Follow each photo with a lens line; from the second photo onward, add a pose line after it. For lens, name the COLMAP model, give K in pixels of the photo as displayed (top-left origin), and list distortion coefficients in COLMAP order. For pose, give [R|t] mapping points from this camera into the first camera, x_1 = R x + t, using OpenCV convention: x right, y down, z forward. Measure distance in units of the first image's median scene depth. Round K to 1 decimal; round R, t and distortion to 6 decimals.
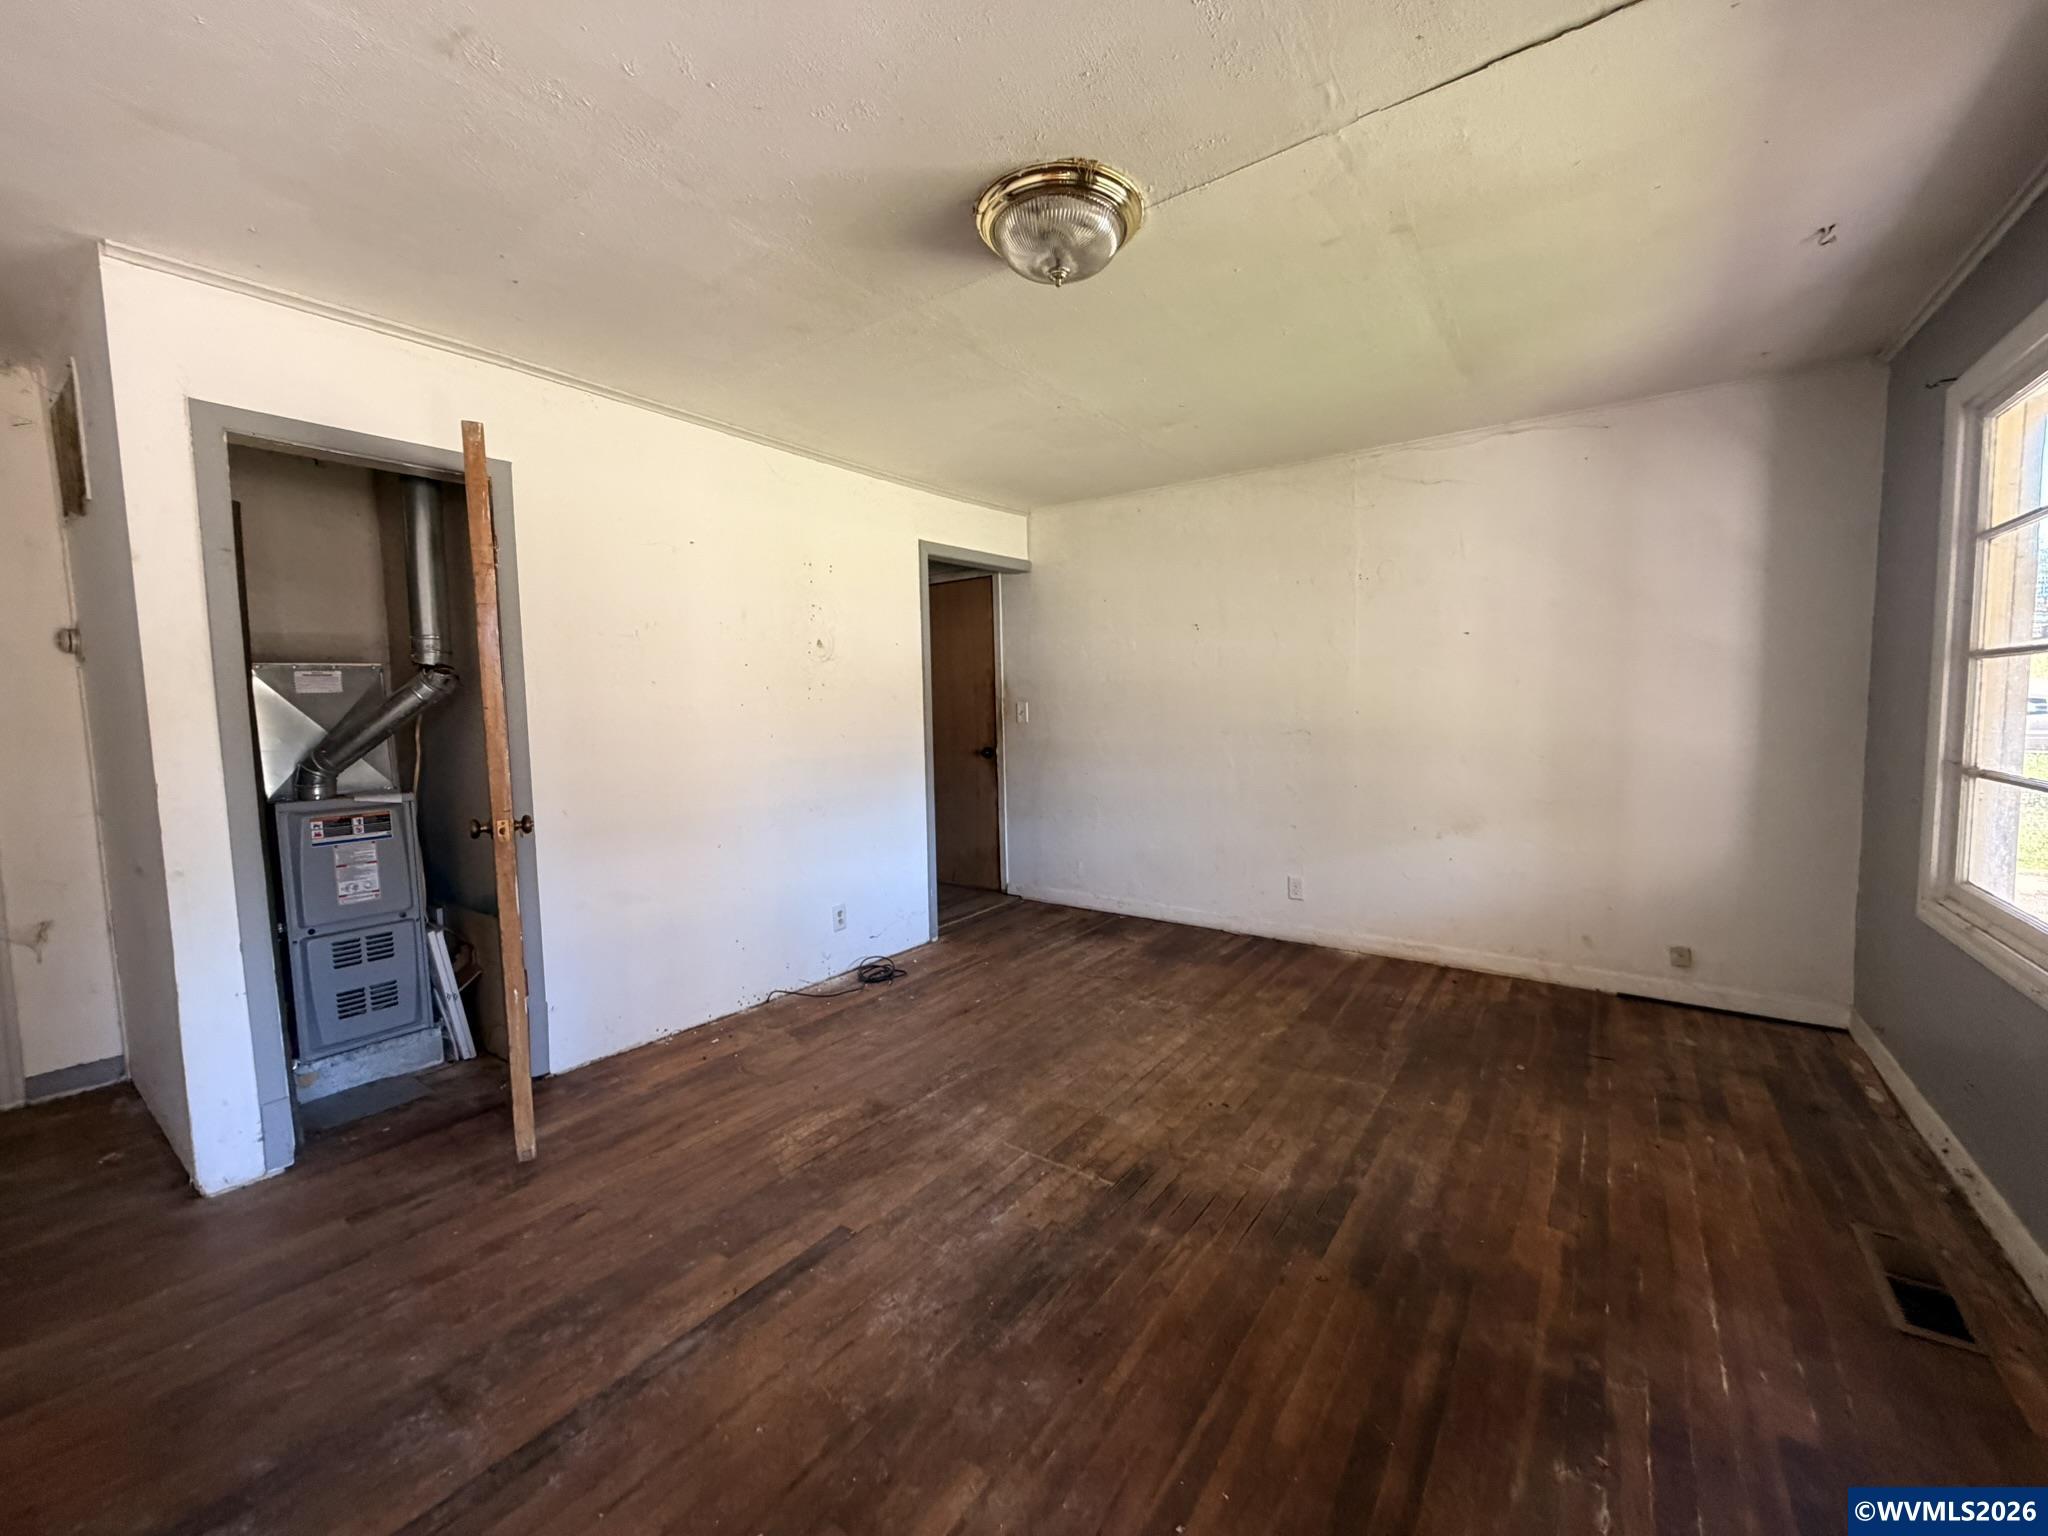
lens RADIAL K [[811.6, 0, 1025.9], [0, 811.6, 769.6], [0, 0, 1]] dist [-0.000671, 0.000042]
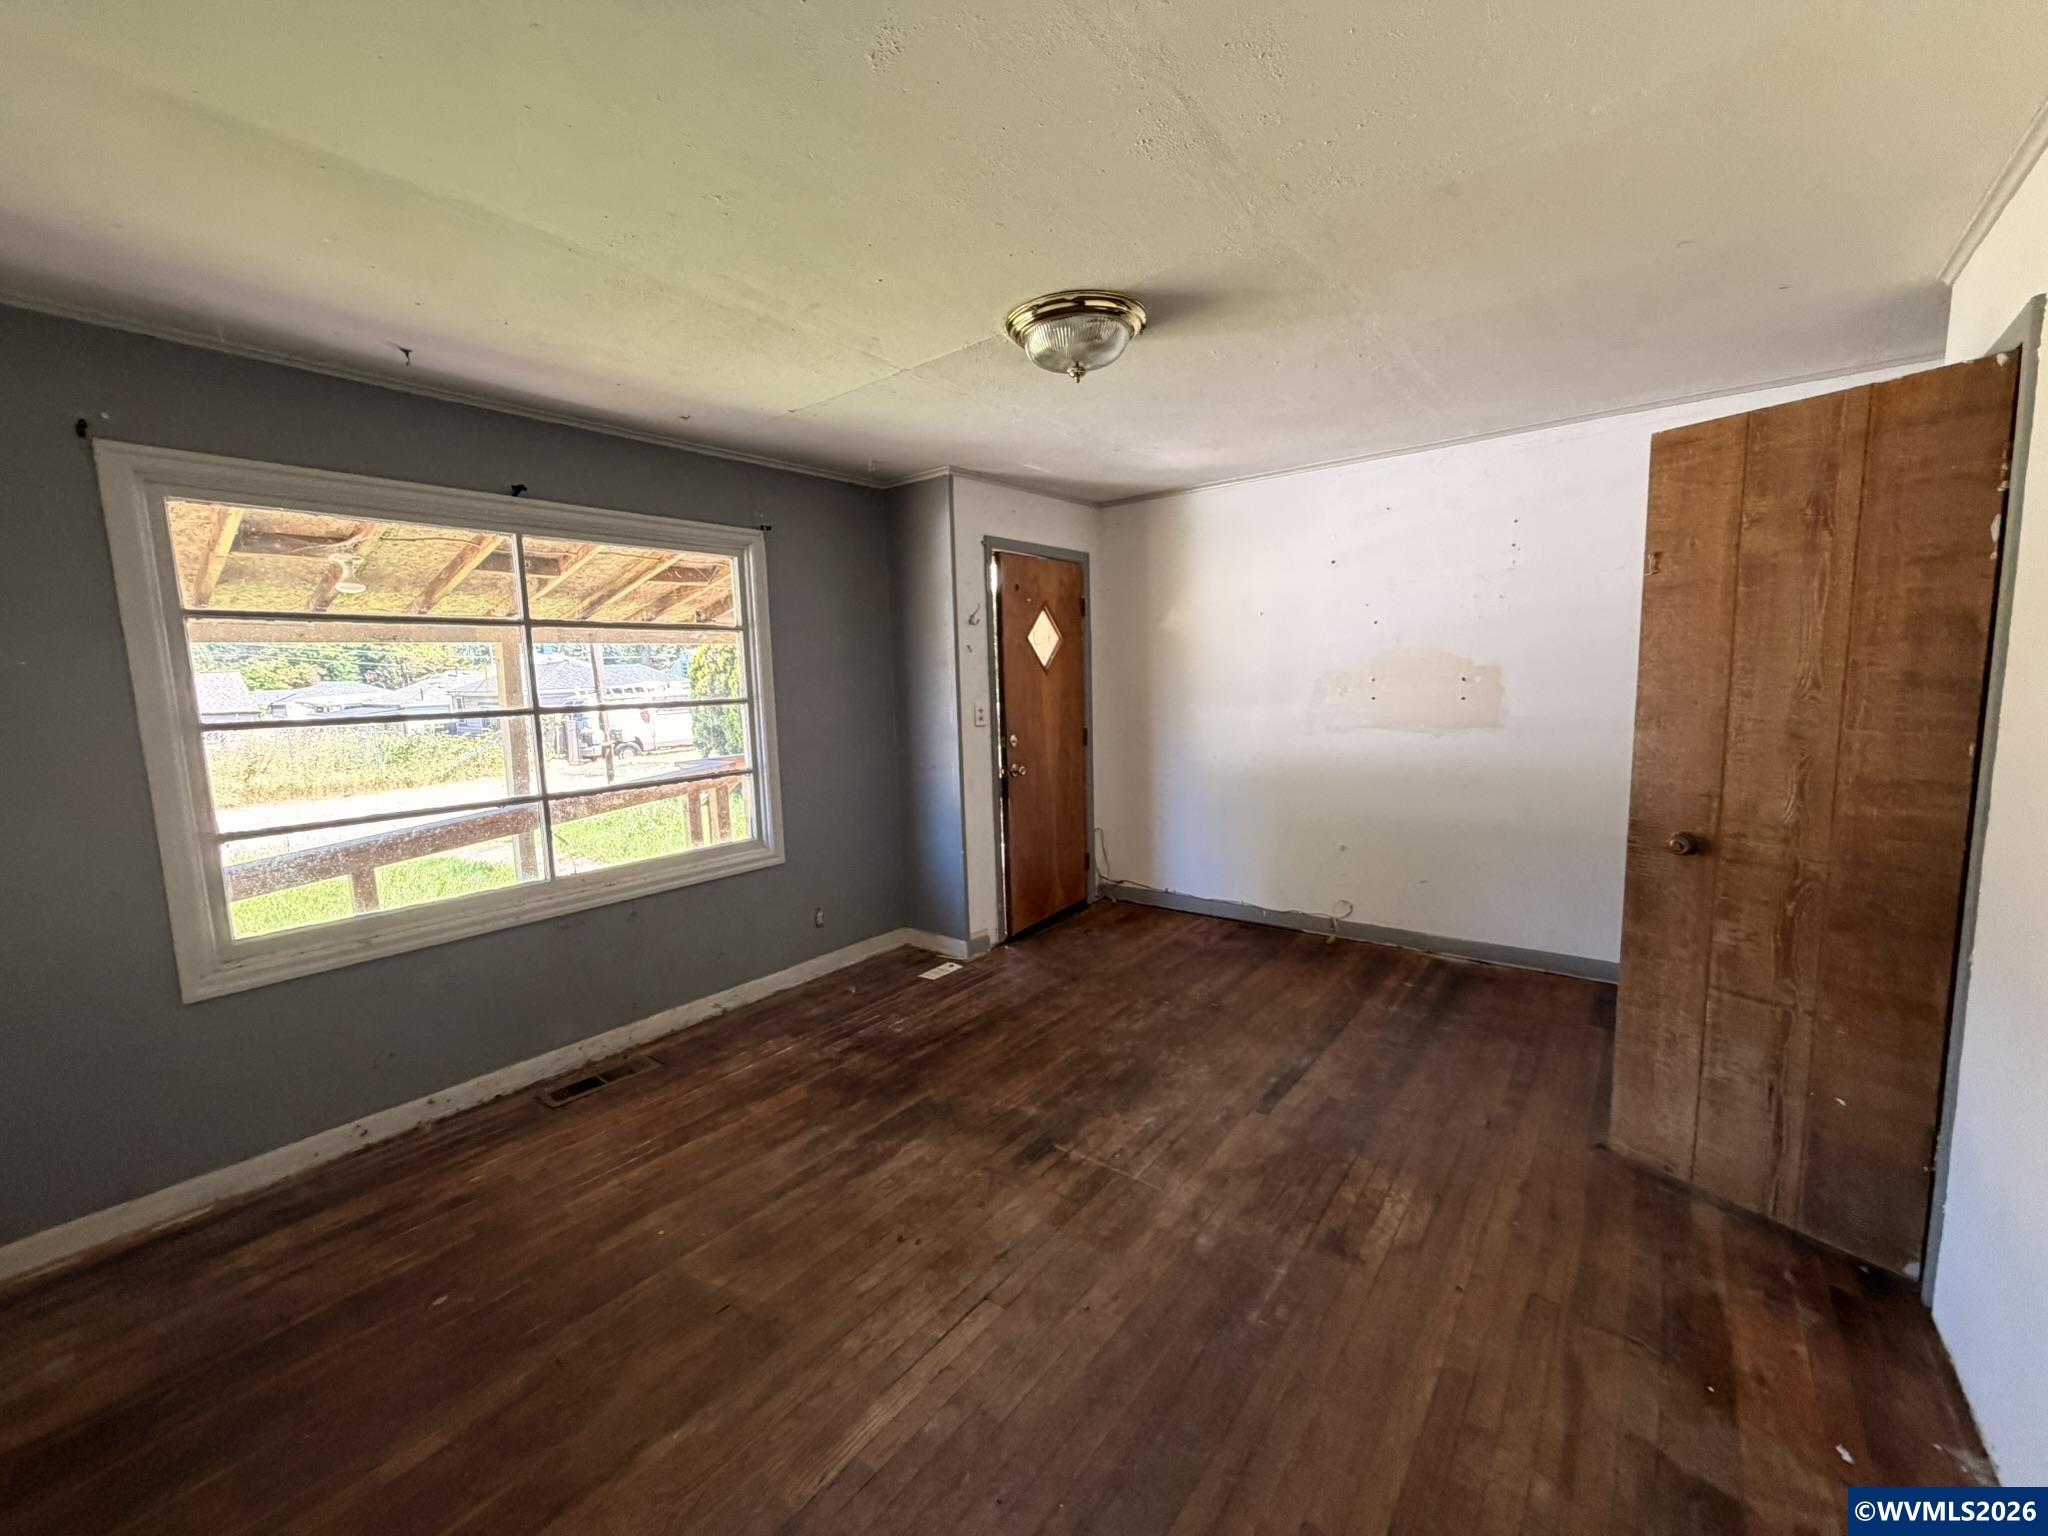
lens RADIAL K [[811.6, 0, 1015.1], [0, 811.6, 770.8], [0, 0, 1]] dist [-0.000671, 0.000042]
pose [[-0.997635, 0.040887, 0.055246, 0.075750], [0.051041, 0.979051, 0.197115, -0.233739], [-0.046029, 0.199469, -0.978823, 1.930210]]
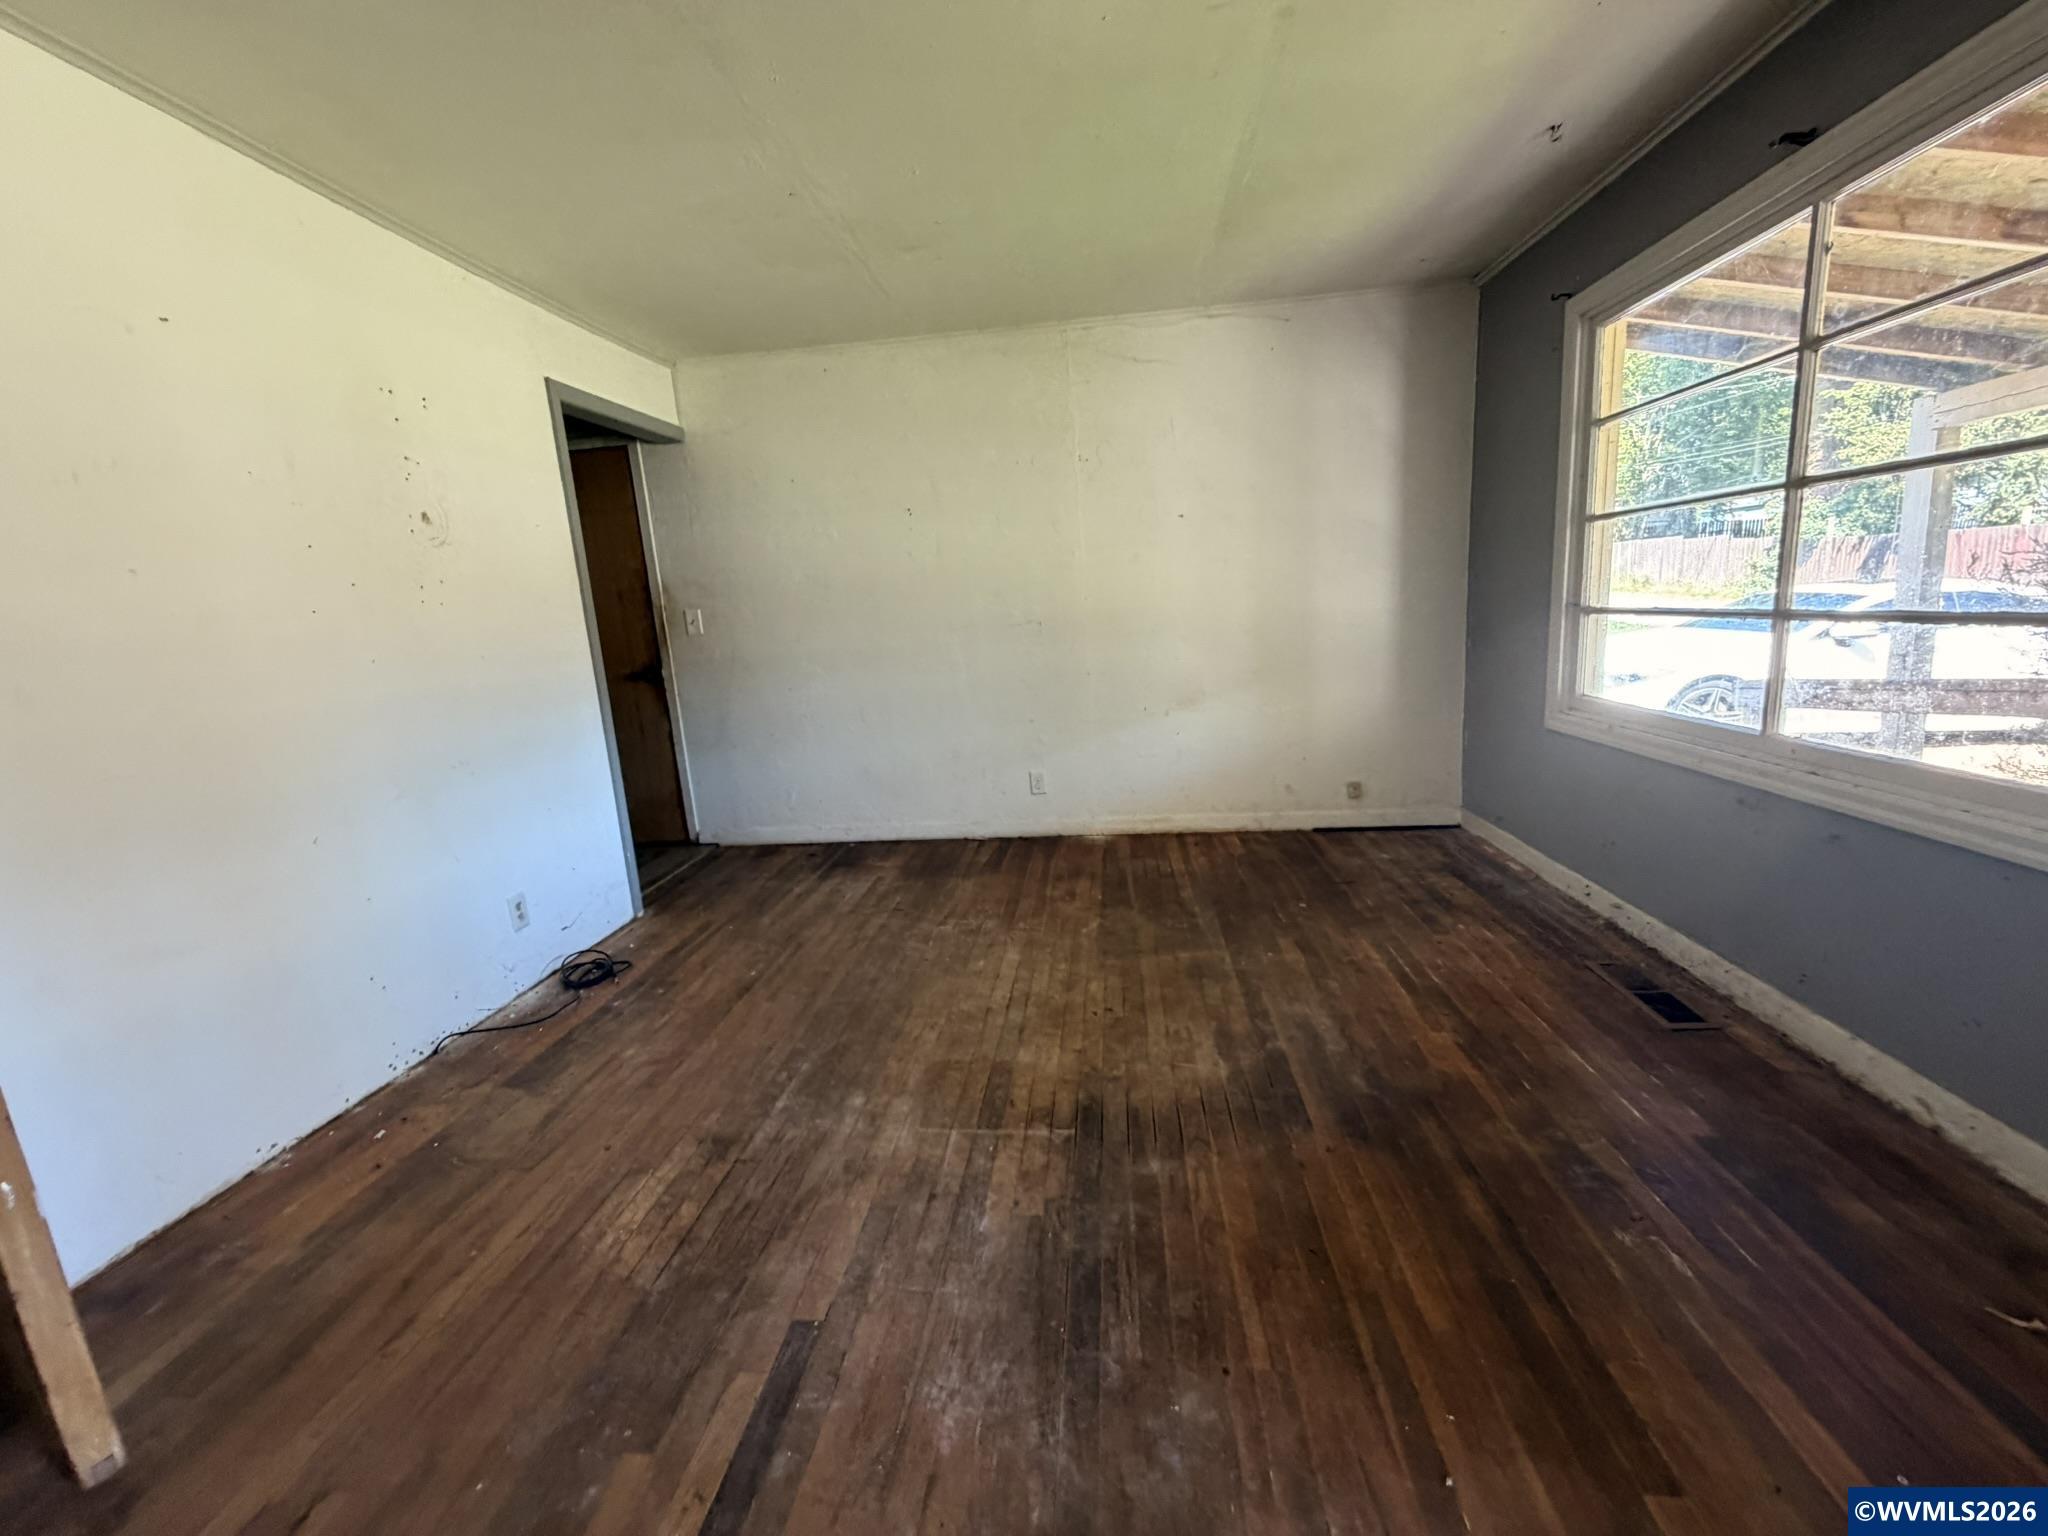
lens RADIAL K [[811.6, 0, 1019.3], [0, 811.6, 766.8], [0, 0, 1]] dist [-0.000671, 0.000042]
pose [[0.869053, -0.133092, 0.476481, -0.288147], [0.088516, 0.989423, 0.114925, 0.020748], [-0.486736, -0.057700, 0.871641, 0.281574]]
